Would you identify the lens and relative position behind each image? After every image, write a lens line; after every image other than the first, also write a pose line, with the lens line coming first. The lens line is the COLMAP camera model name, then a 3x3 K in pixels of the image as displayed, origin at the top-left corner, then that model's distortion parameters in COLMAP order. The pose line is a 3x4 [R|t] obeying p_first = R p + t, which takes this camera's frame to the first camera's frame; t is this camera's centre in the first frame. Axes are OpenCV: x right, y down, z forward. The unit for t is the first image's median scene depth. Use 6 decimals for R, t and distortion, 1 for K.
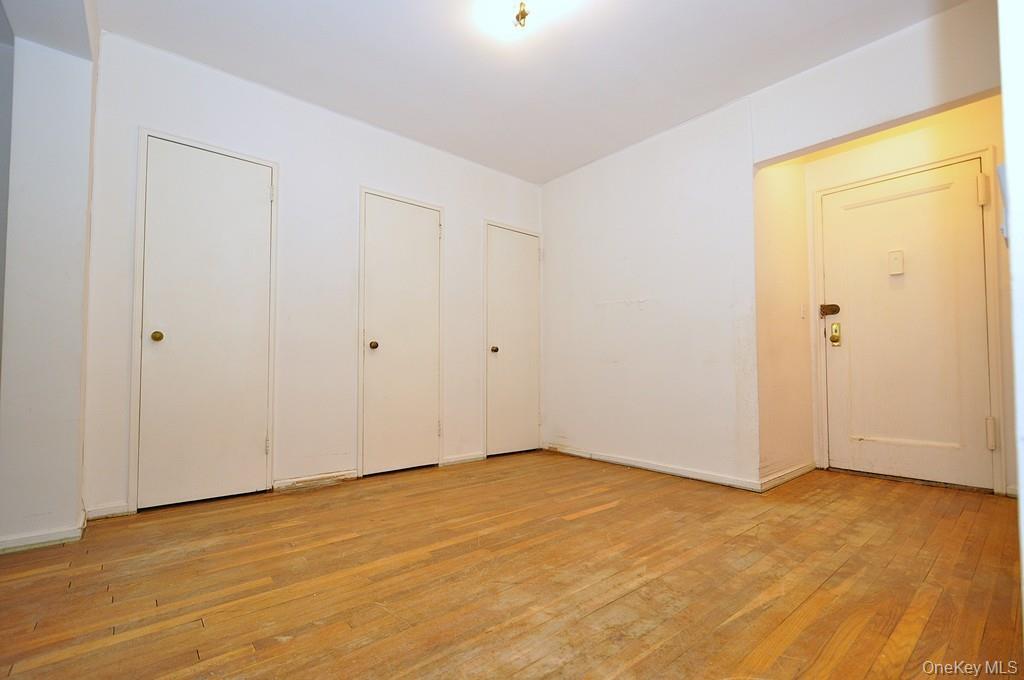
lens RADIAL K [[450.2, 0, 510.1], [0, 450.2, 352.2], [0, 0, 1]] dist [0.010676, -0.009180]
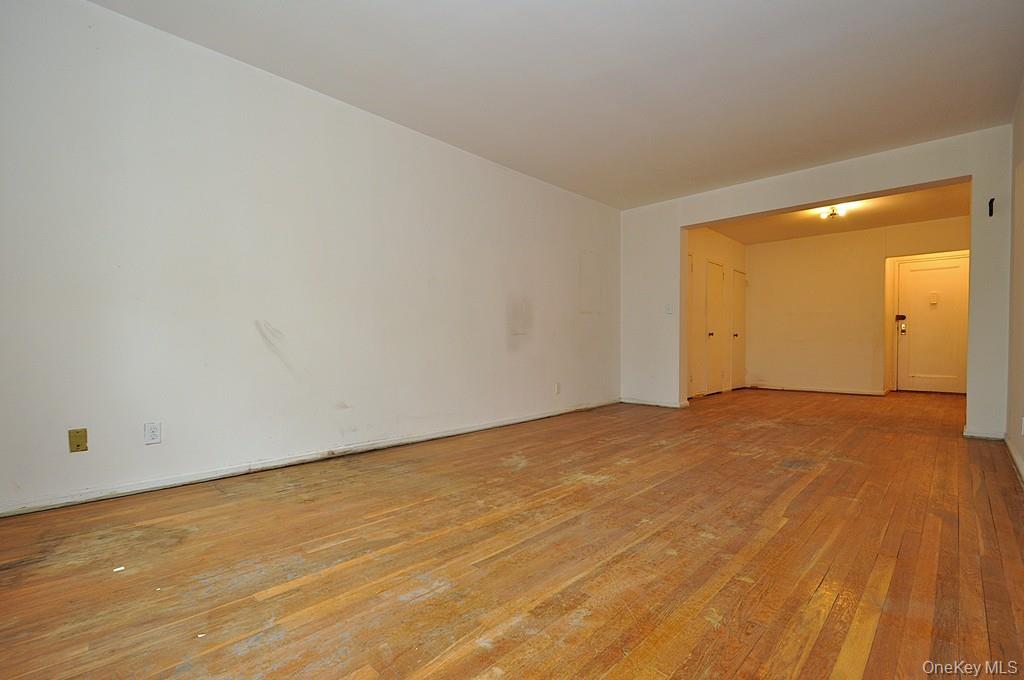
lens RADIAL K [[461.4, 0, 509.9], [0, 461.4, 355.1], [0, 0, 1]] dist [0.016057, -0.010448]
pose [[0.994021, -0.003967, 0.109113, -2.193742], [-0.002219, 0.998399, 0.056514, -0.056981], [-0.109162, -0.056418, 0.992422, -1.589717]]
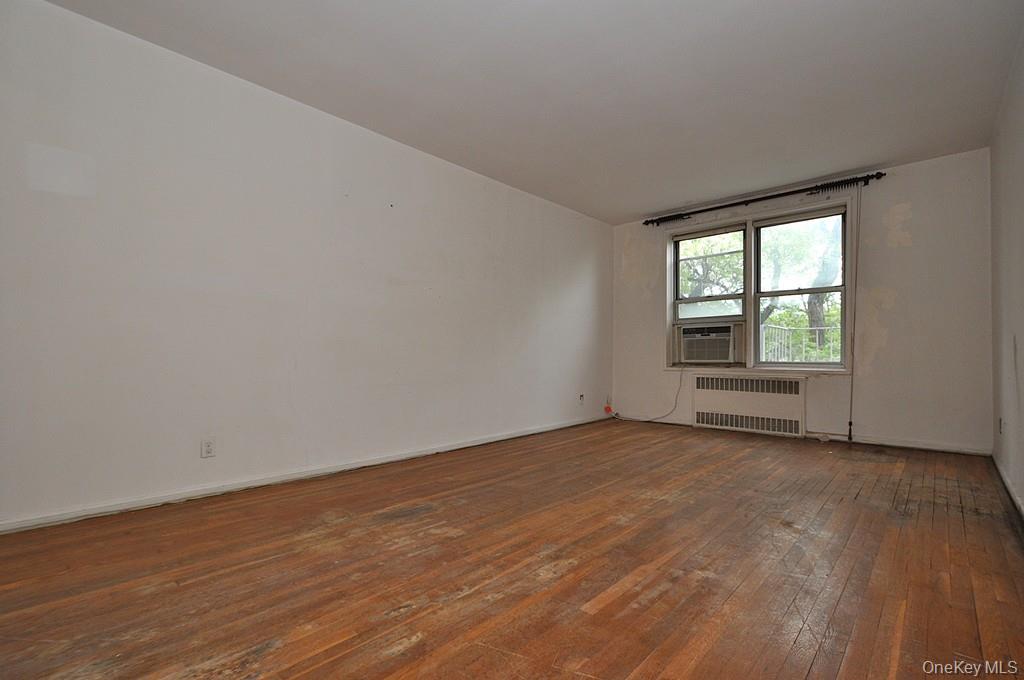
lens RADIAL K [[468.2, 0, 505.7], [0, 468.2, 355.5], [0, 0, 1]] dist [0.018991, -0.015019]
pose [[-0.991935, 0.002107, -0.126729, -1.233682], [0.006126, 0.999490, -0.031331, 0.009031], [0.126598, -0.031855, -0.991442, 0.945090]]
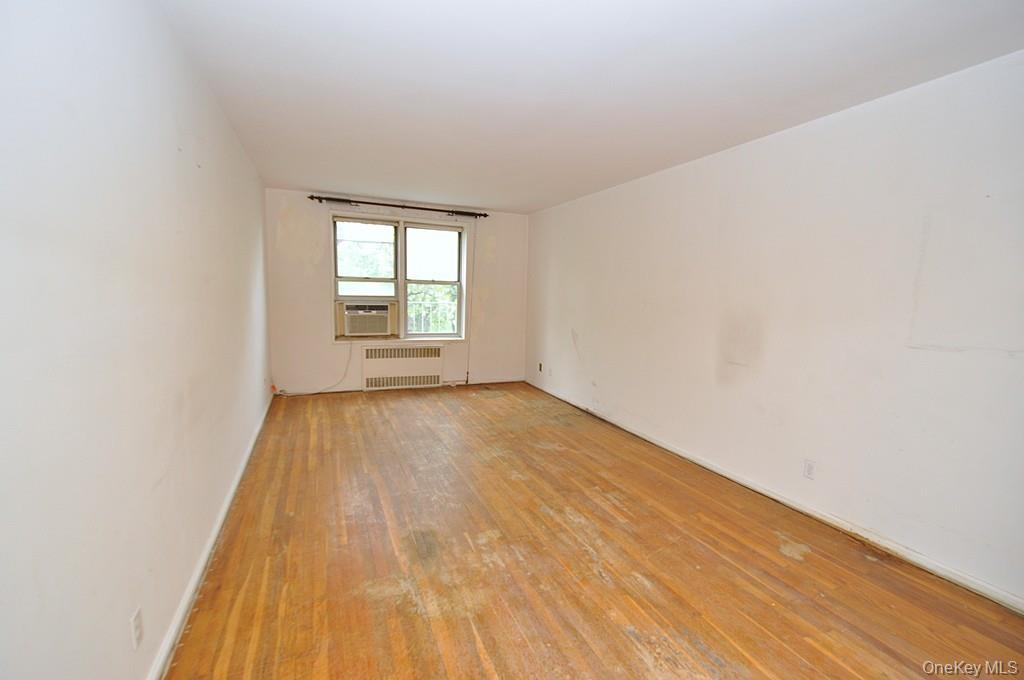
lens RADIAL K [[451.9, 0, 514.5], [0, 451.9, 357.5], [0, 0, 1]] dist [0.000851, -0.005546]
pose [[-0.285804, 0.132347, -0.949105, -0.162383], [0.001909, 0.990494, 0.137544, -0.277938], [0.958286, 0.037499, -0.283340, 0.274117]]
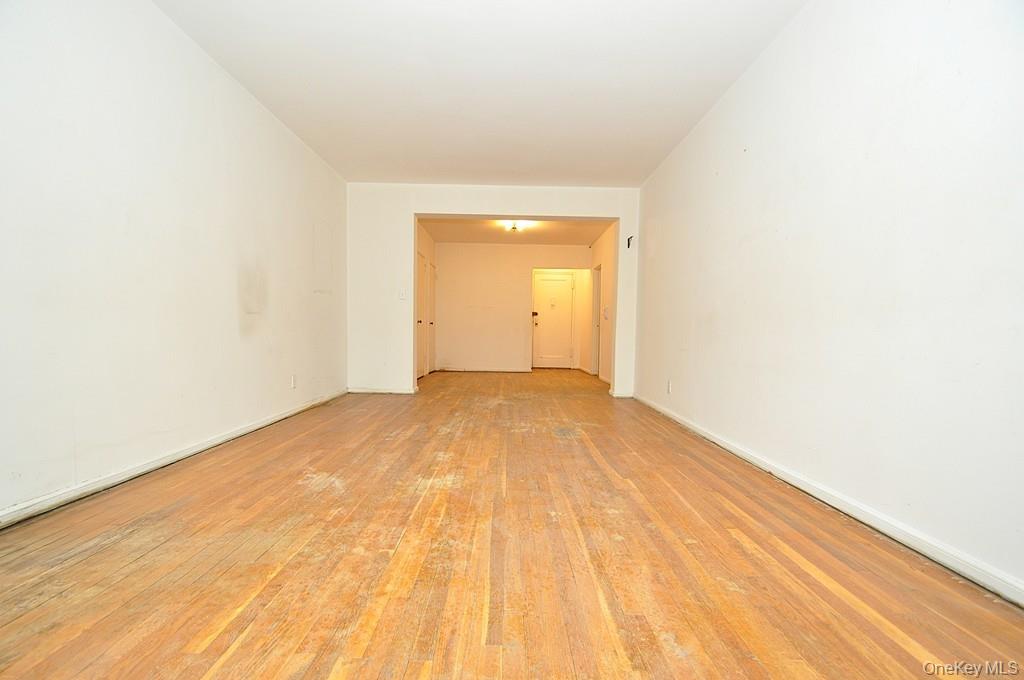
lens RADIAL K [[444.9, 0, 511.3], [0, 444.9, 354.2], [0, 0, 1]] dist [0.011656, -0.007300]
pose [[0.635736, -0.024372, 0.771522, -2.555548], [-0.042965, 0.996835, 0.066893, -0.031891], [-0.770710, -0.075675, 0.632676, -1.145417]]
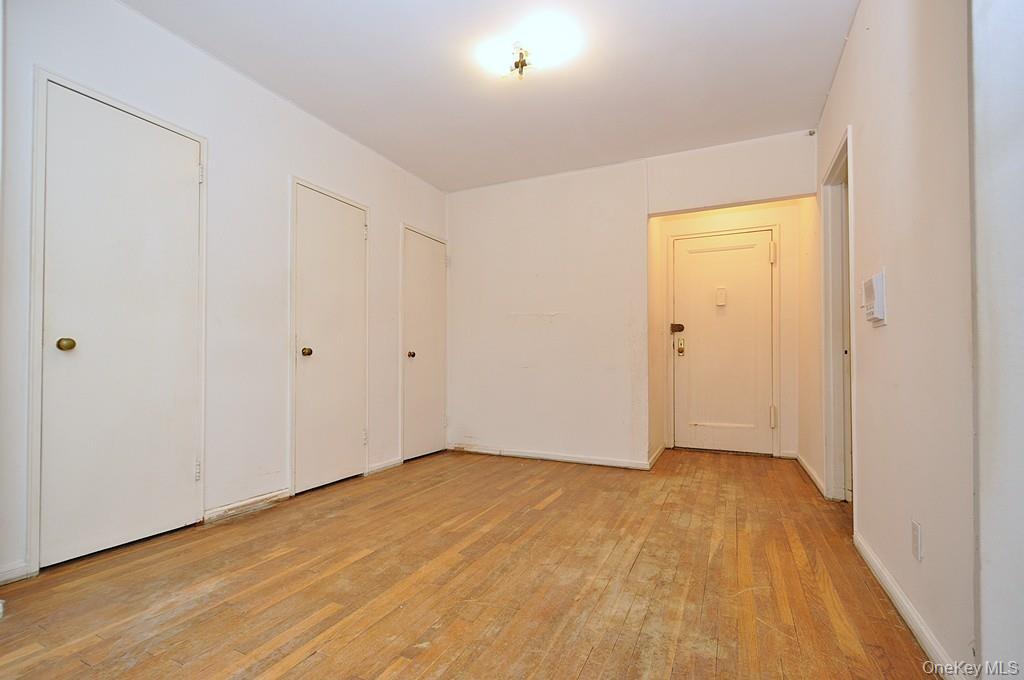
lens RADIAL K [[461.4, 0, 509.9], [0, 461.4, 355.1], [0, 0, 1]] dist [0.016057, -0.010448]
pose [[0.911150, 0.007760, 0.412003, -0.461853], [-0.017075, 0.999675, 0.018933, -0.050118], [-0.411722, -0.024286, 0.910986, -0.047628]]
